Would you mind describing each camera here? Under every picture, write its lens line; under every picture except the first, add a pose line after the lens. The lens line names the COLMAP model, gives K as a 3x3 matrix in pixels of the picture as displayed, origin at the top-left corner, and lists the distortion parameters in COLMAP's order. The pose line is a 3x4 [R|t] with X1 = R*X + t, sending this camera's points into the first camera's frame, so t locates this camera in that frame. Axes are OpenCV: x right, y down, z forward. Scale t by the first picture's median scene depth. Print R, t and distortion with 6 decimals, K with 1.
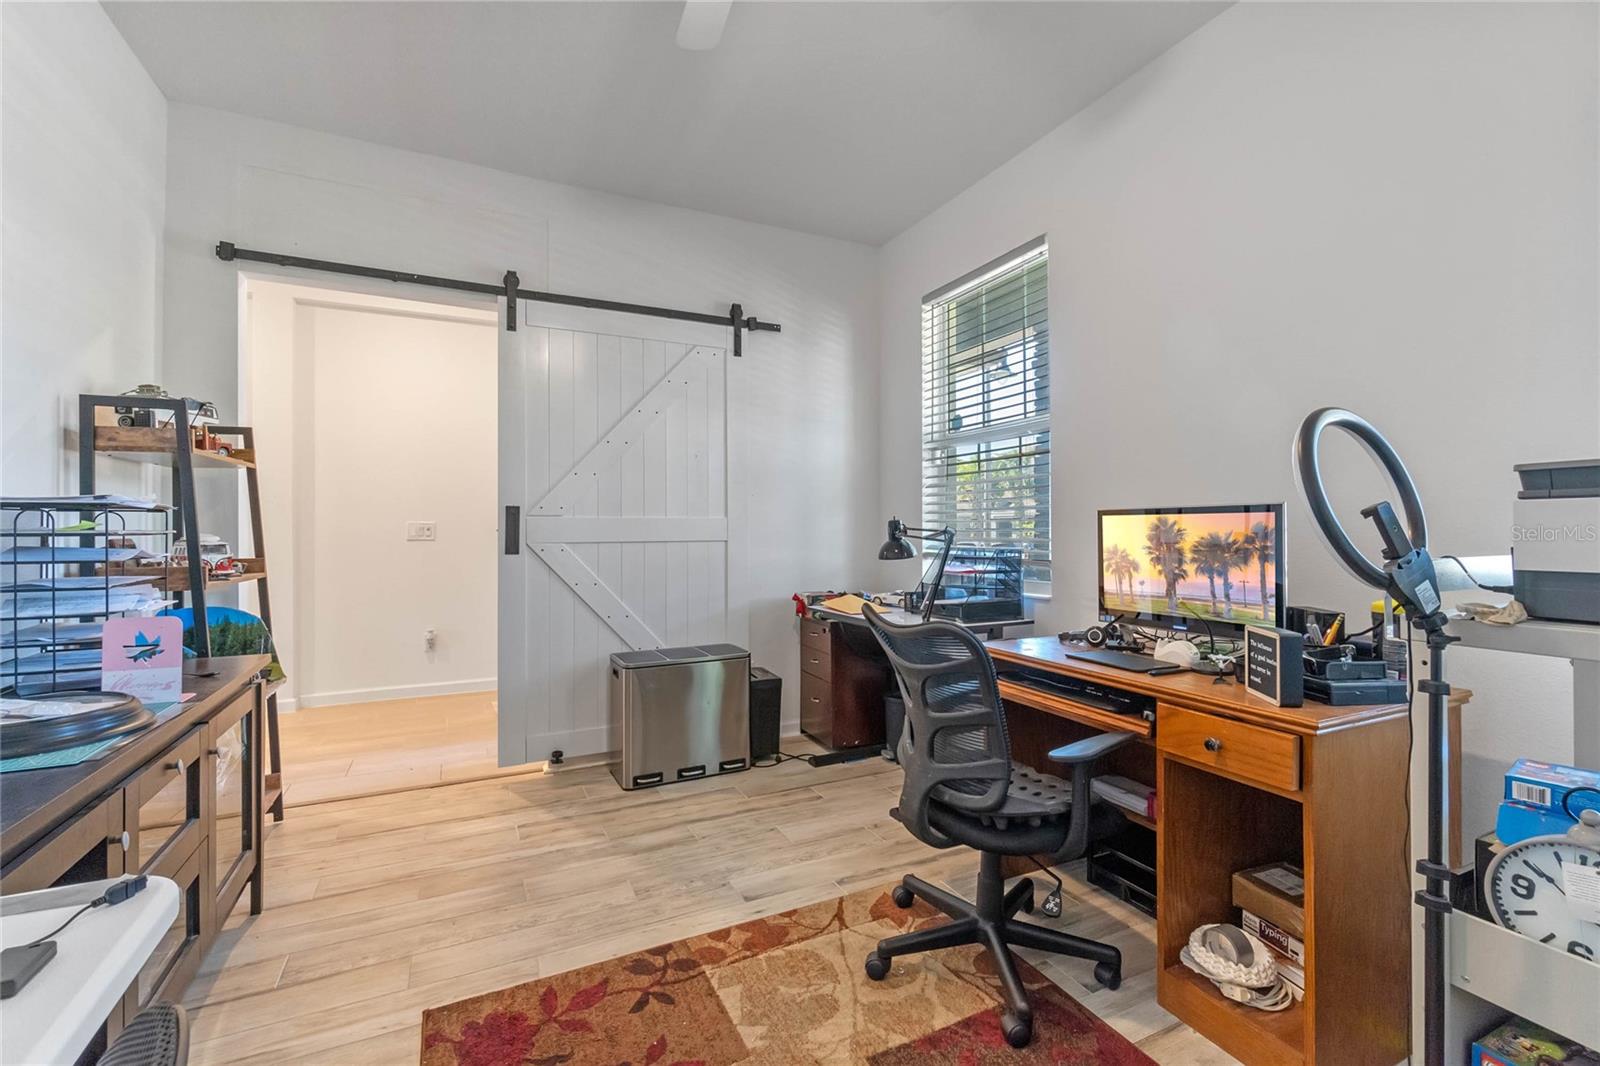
lens RADIAL K [[695.6, 0, 794.6], [0, 695.6, 530.8], [0, 0, 1]] dist [-0.003143, 0.000912]
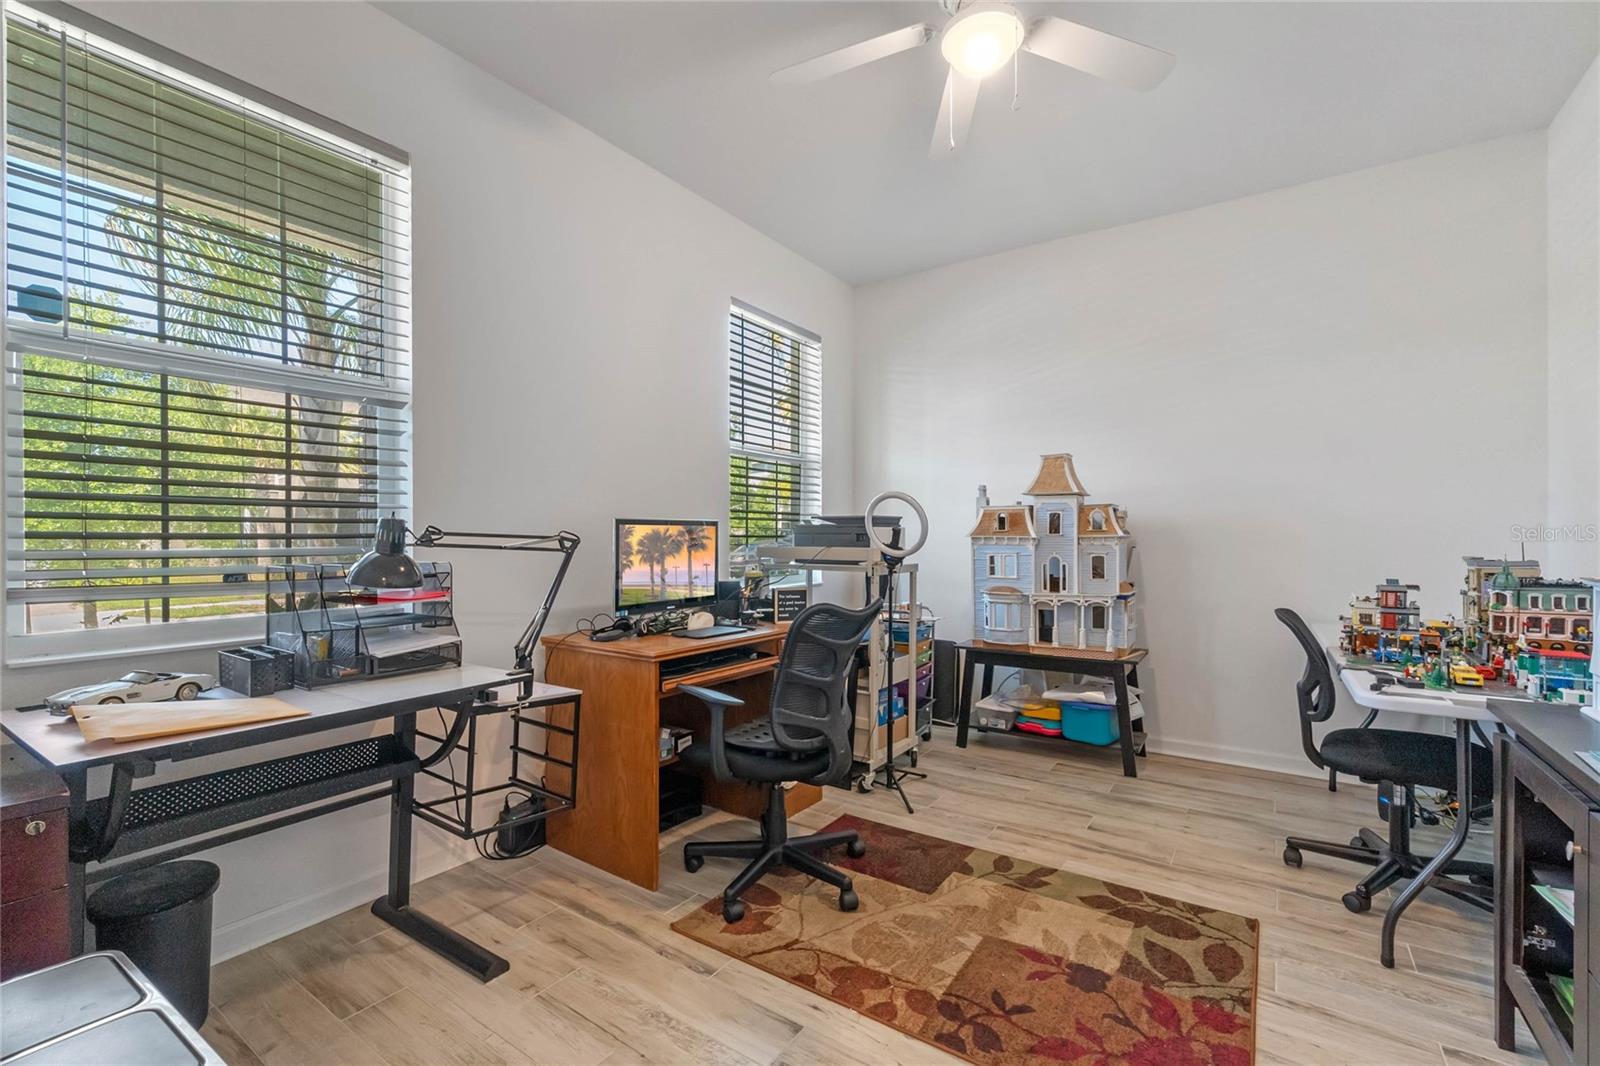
lens RADIAL K [[695.6, 0, 794.6], [0, 695.6, 530.8], [0, 0, 1]] dist [-0.003143, 0.000912]
pose [[-0.499979, 0.009102, 0.865990, -0.795625], [-0.000812, 0.999939, -0.010979, 0.001770], [-0.866037, -0.006192, -0.499942, 1.525628]]
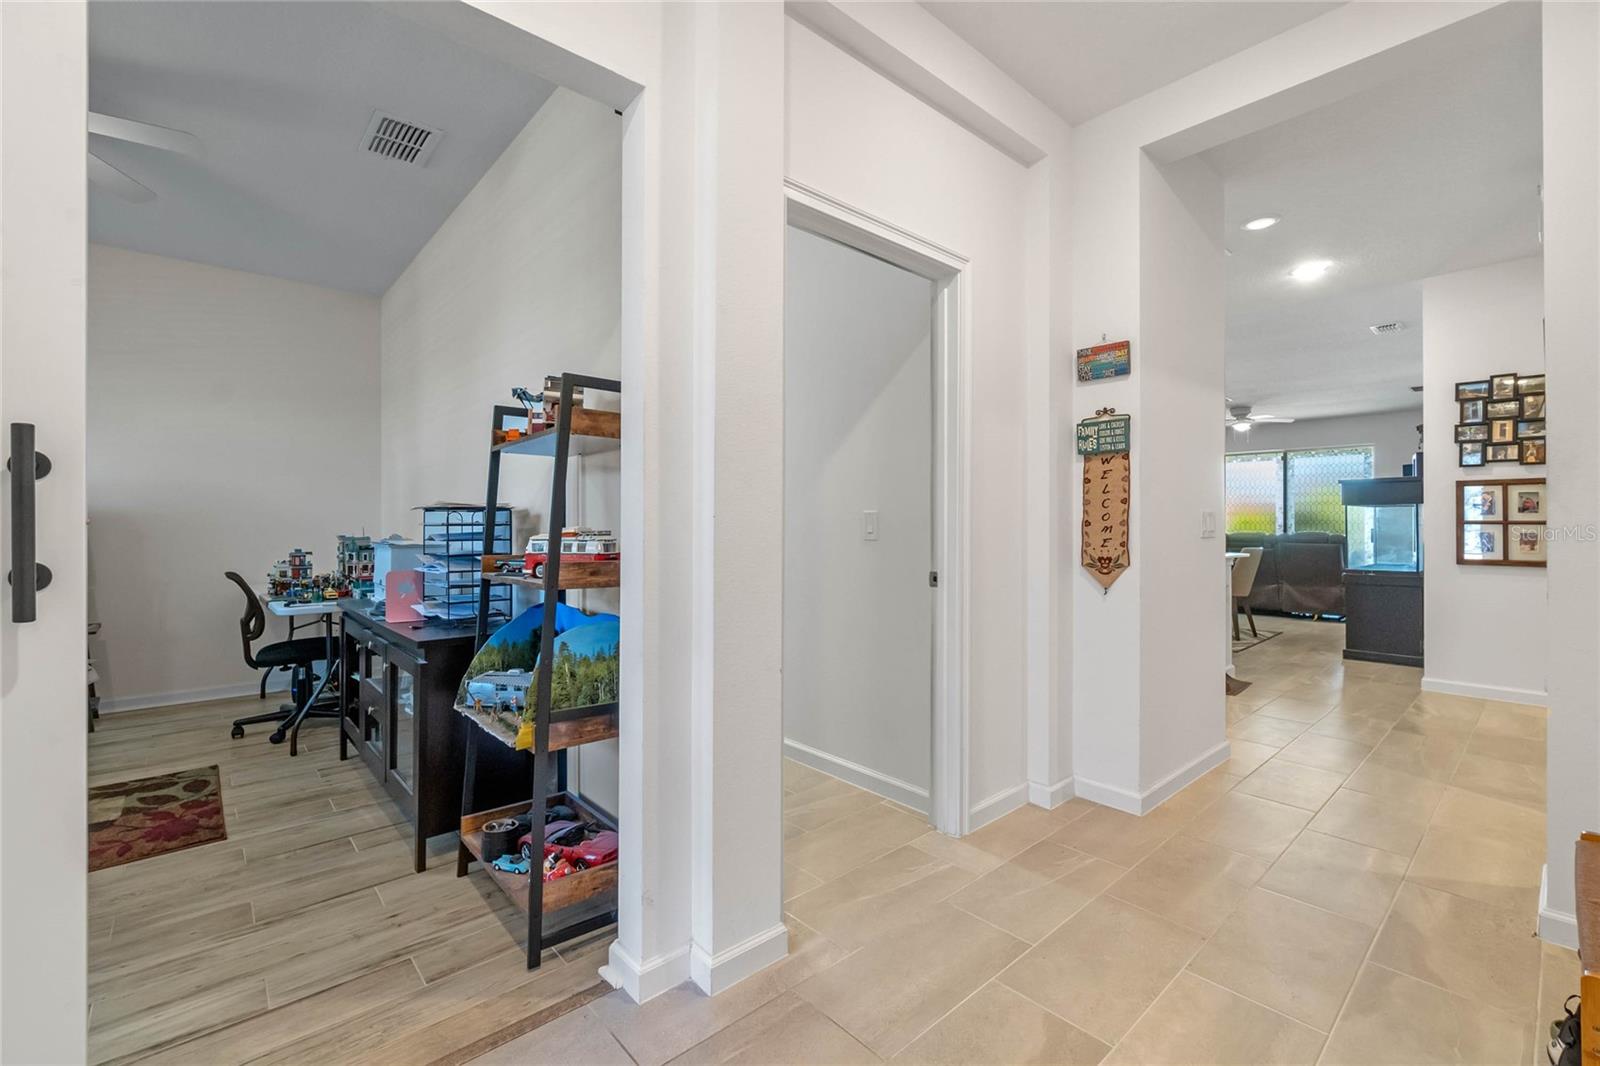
lens RADIAL K [[695.6, 0, 794.6], [0, 695.6, 530.8], [0, 0, 1]] dist [-0.003143, 0.000912]
pose [[-0.964138, 0.003304, -0.265382, -1.130302], [0.001452, 0.999973, 0.007174, 0.004857], [0.265398, 0.006532, -0.964117, 2.367465]]
